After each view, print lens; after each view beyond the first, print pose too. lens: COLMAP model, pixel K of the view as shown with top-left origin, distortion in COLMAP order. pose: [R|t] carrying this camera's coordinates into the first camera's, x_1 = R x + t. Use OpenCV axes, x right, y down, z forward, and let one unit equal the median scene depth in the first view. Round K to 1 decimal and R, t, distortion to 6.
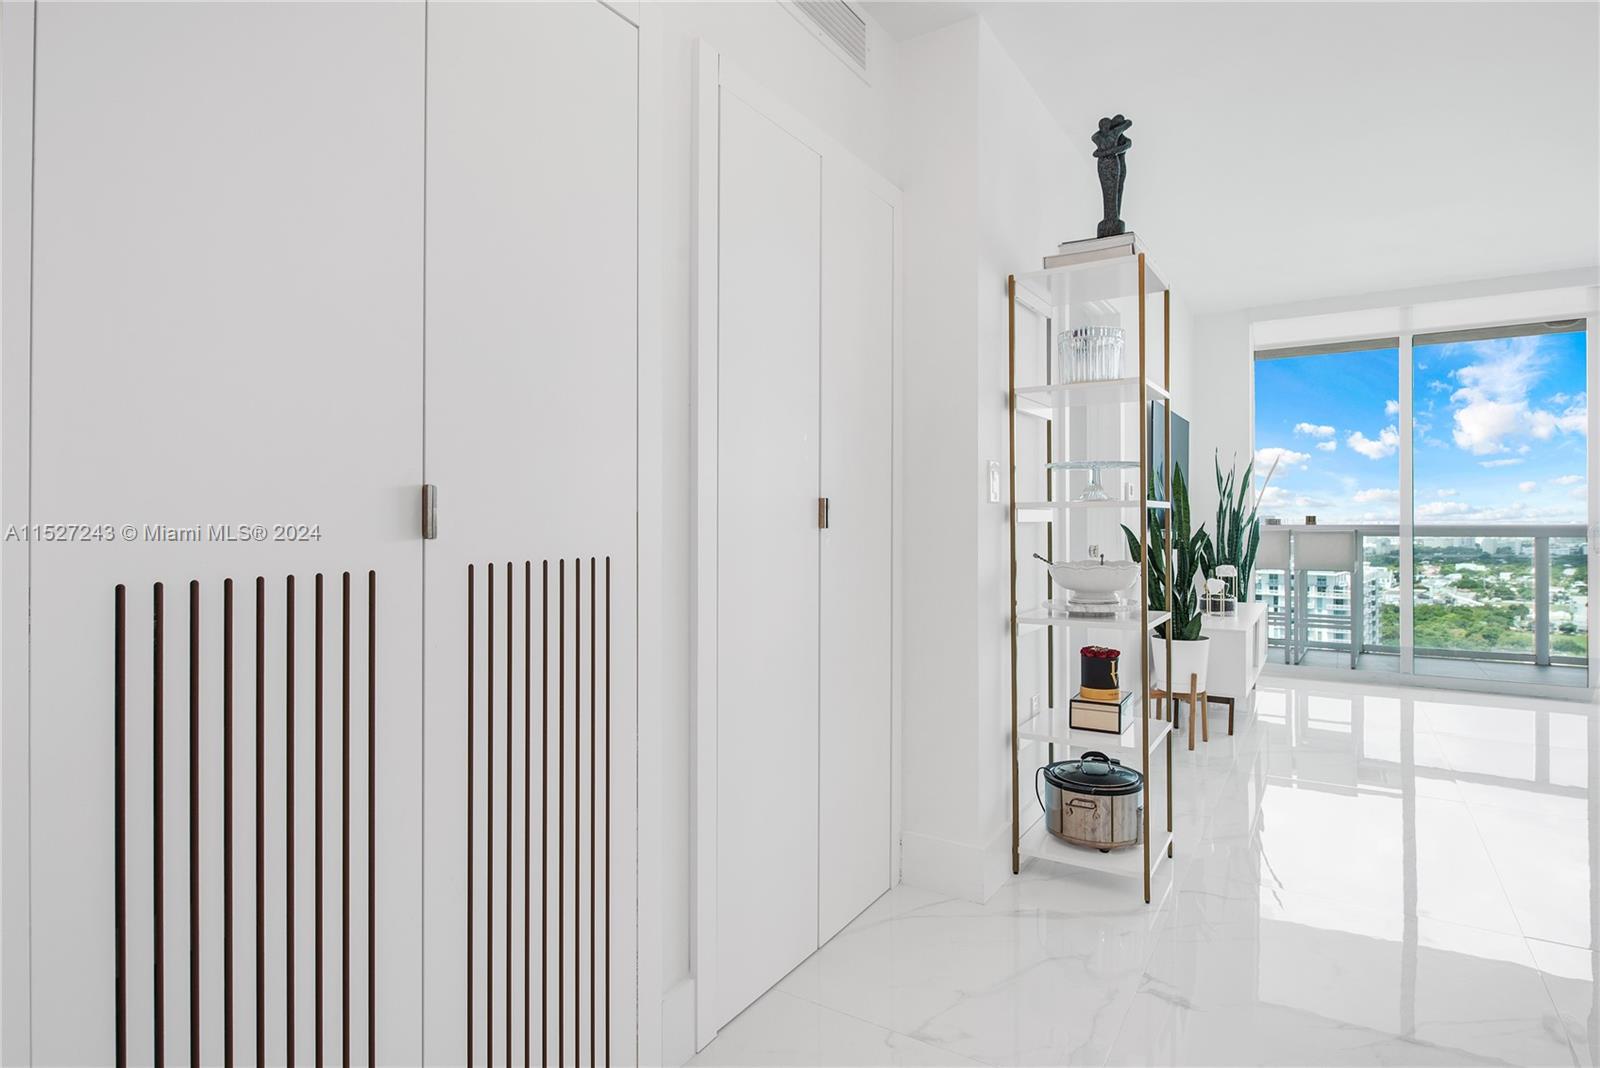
lens RADIAL K [[851.8, 0, 799.9], [0, 851.8, 523.1], [0, 0, 1]] dist [0.000399, 0.000013]
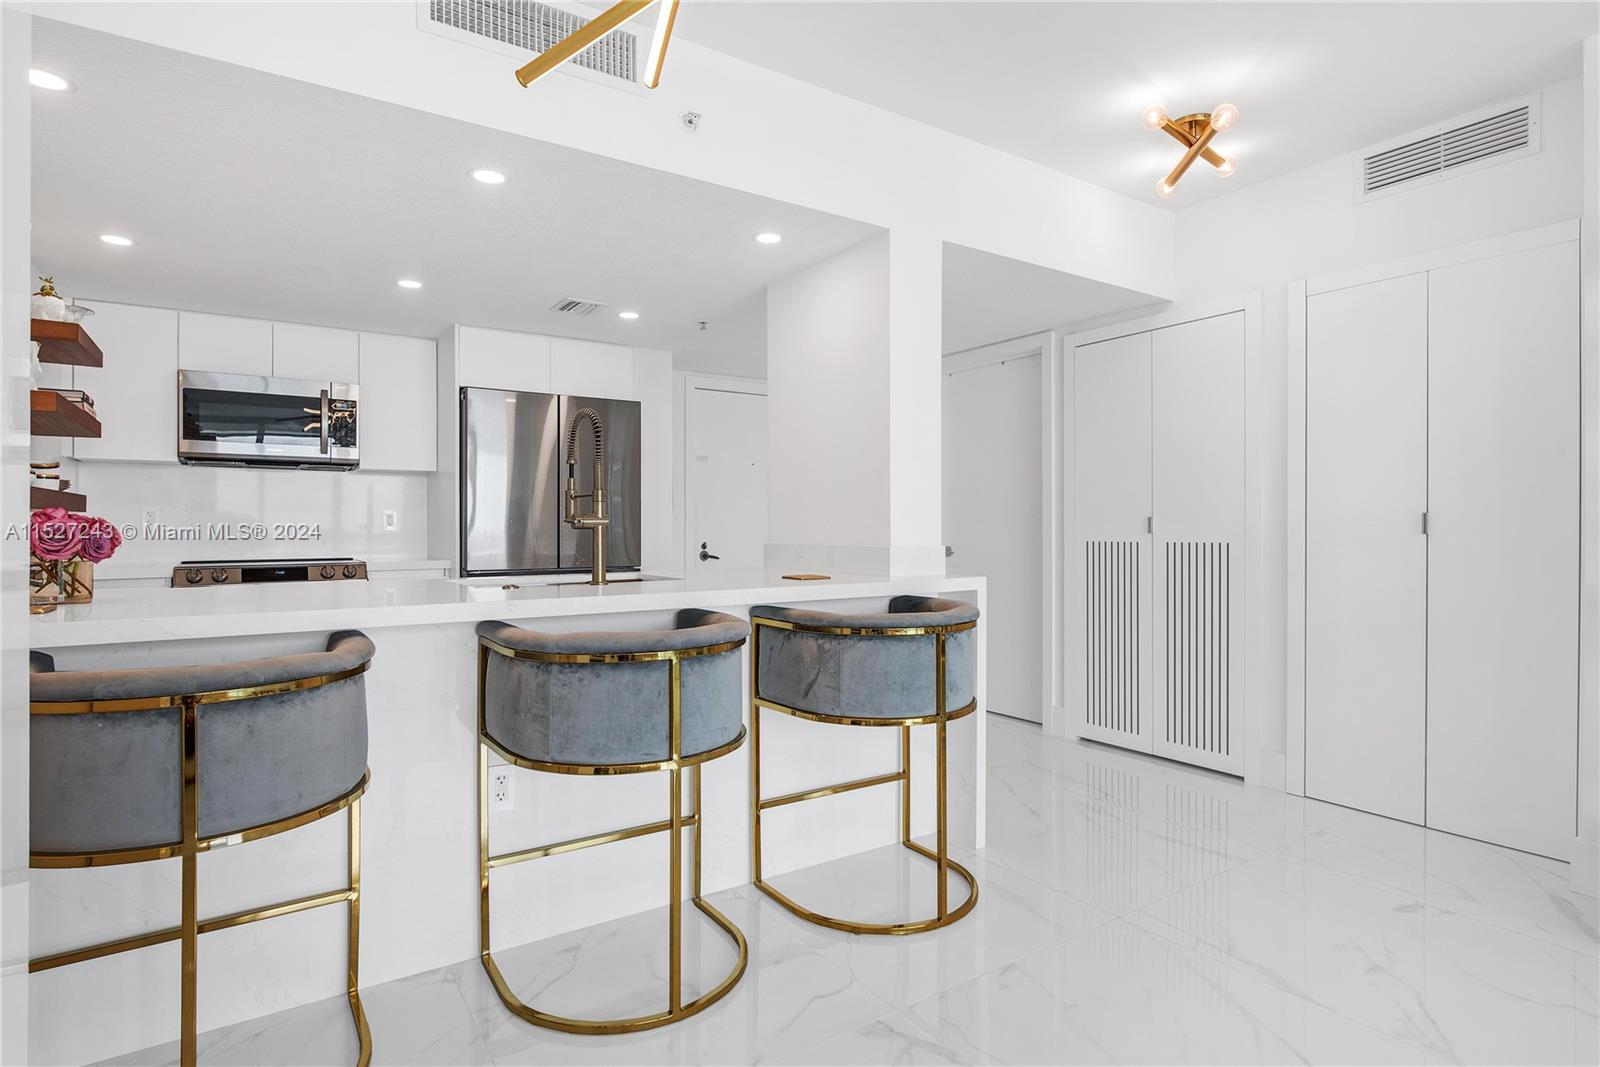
lens RADIAL K [[851.8, 0, 799.9], [0, 851.8, 522.6], [0, 0, 1]] dist [0.000399, 0.000013]
pose [[-0.386558, 0.000677, -0.922265, 2.877908], [-0.001560, 0.999998, 0.001388, -0.023337], [0.922264, 0.001975, -0.386556, 0.953965]]
